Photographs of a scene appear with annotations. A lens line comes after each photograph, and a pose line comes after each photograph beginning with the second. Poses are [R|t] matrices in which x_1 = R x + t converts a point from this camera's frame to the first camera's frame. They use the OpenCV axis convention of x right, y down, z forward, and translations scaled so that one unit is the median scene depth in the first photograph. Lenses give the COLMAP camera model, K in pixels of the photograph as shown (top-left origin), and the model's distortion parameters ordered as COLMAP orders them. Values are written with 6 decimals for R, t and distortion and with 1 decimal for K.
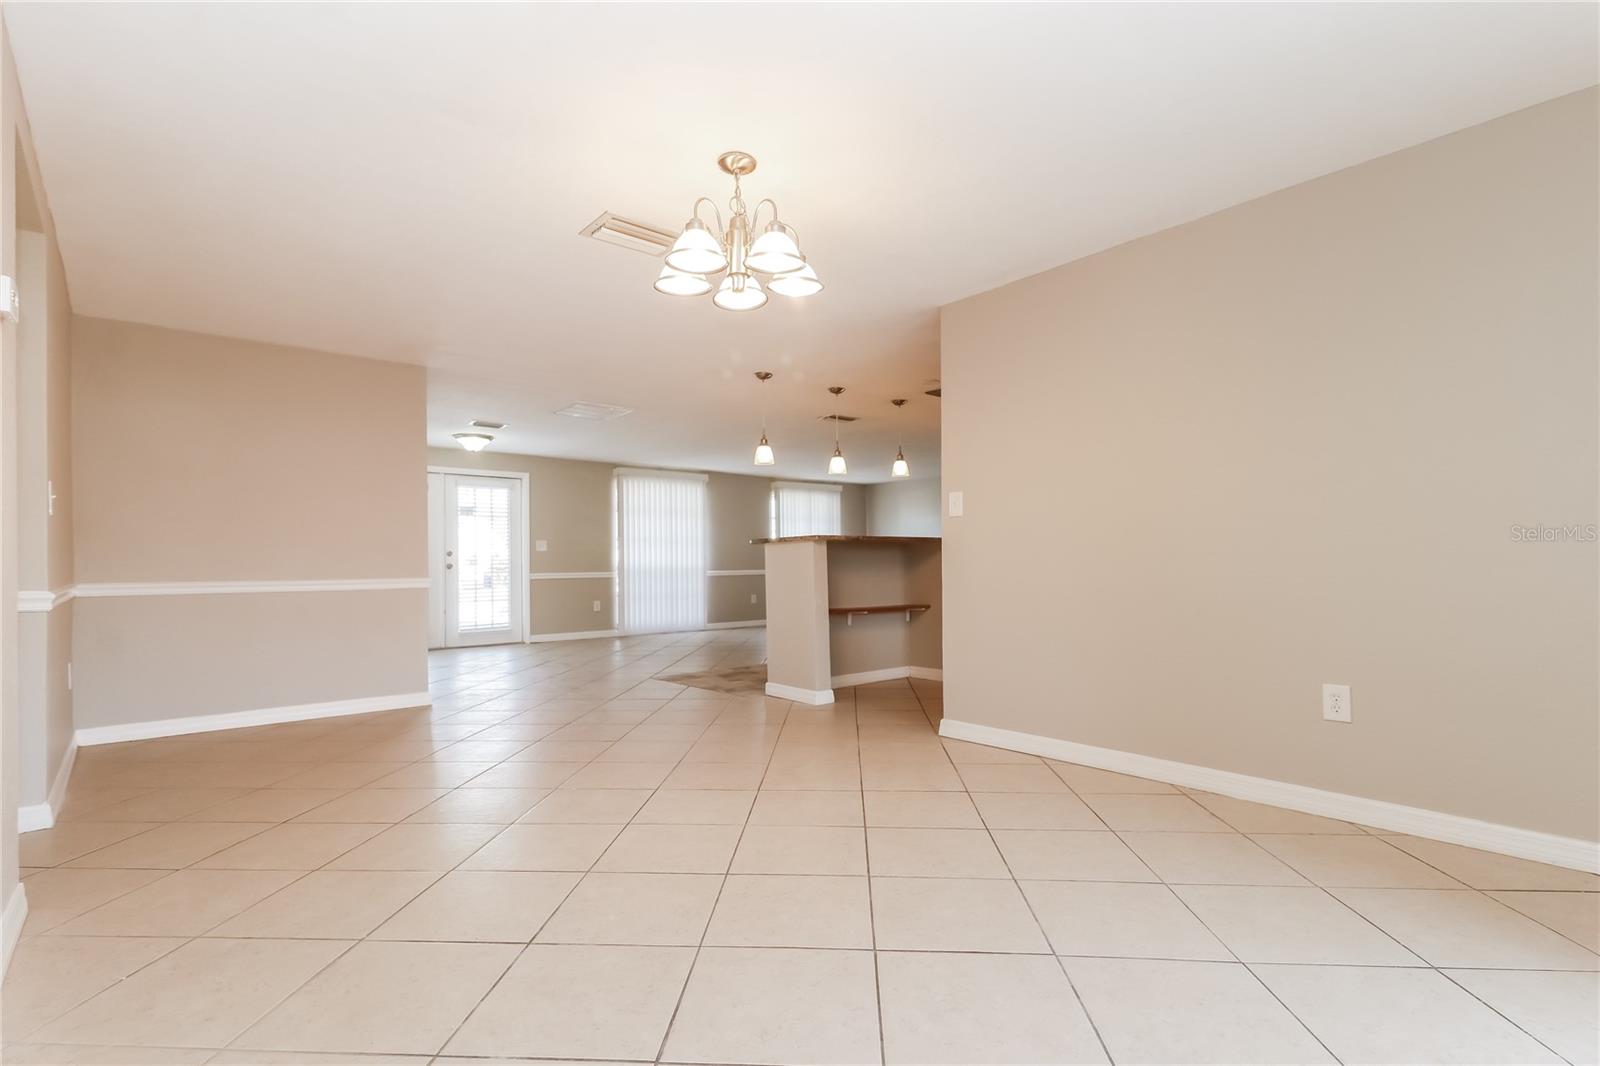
lens RADIAL K [[757.4, 0, 834.9], [0, 757.4, 561.1], [0, 0, 1]] dist [0.016864, 0.000300]
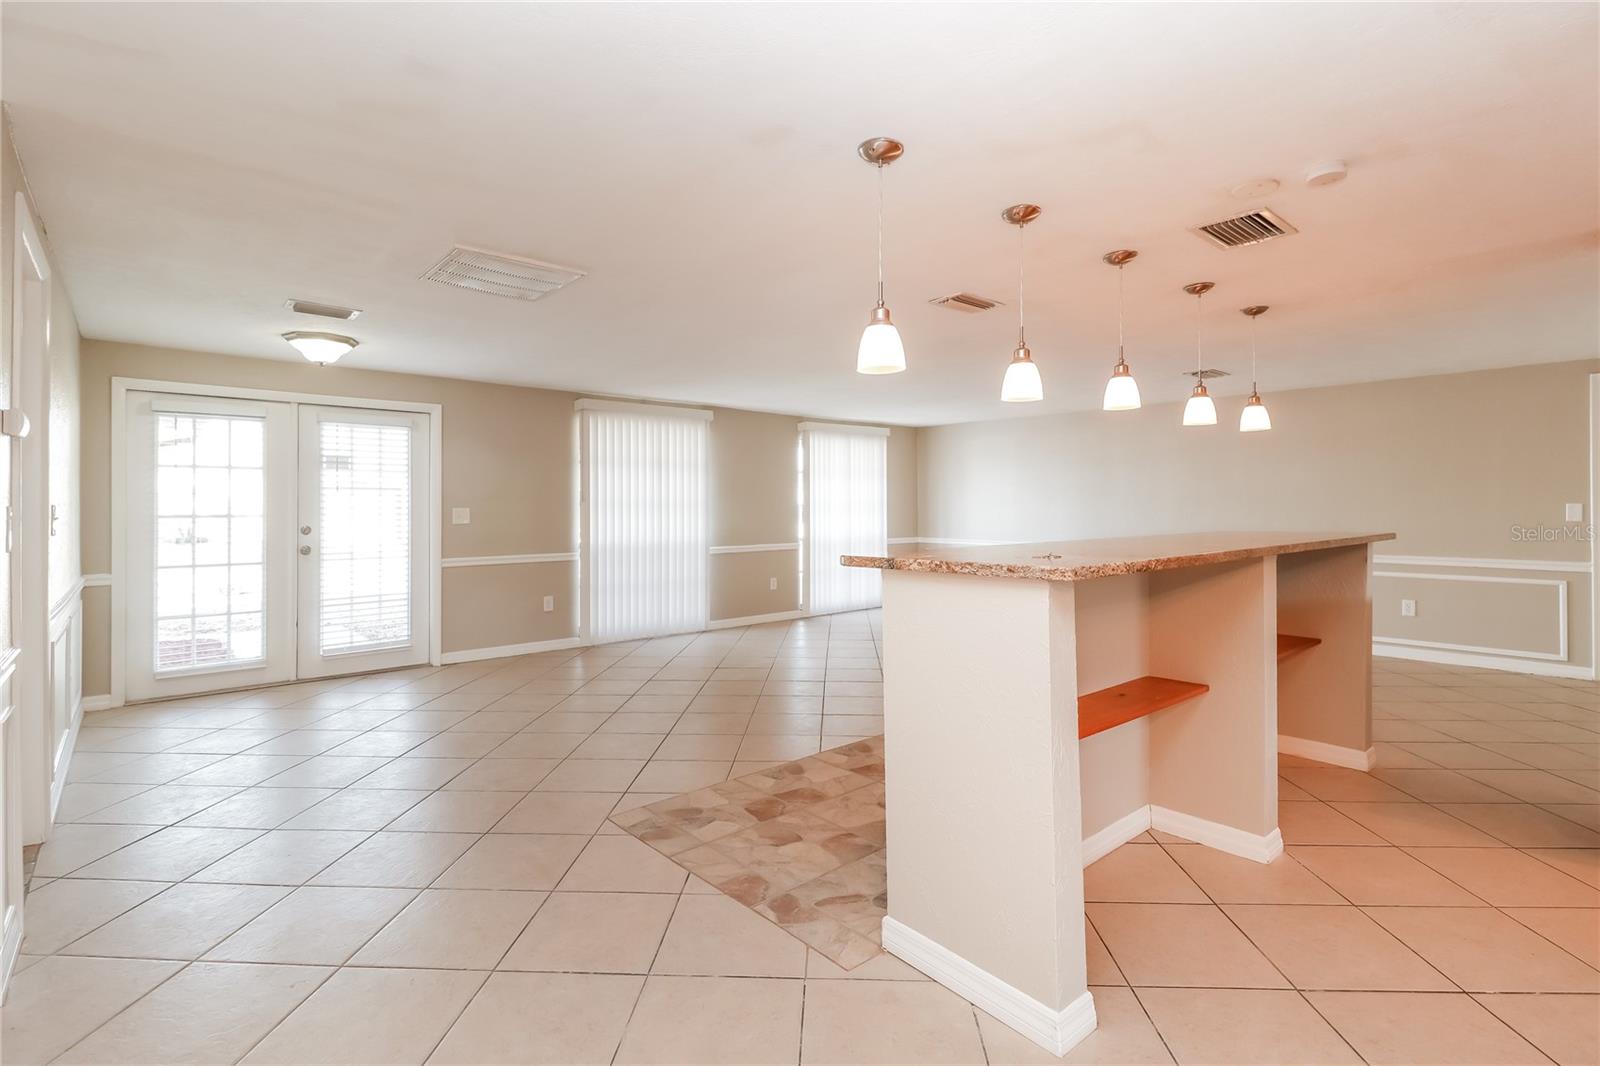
lens RADIAL K [[757.4, 0, 824.6], [0, 757.4, 504.6], [0, 0, 1]] dist [0.016864, 0.000300]
pose [[0.999954, 0.008901, -0.003608, -0.065721], [-0.008903, 0.999960, -0.000481, -0.030398], [0.003604, 0.000513, 0.999993, 0.322707]]
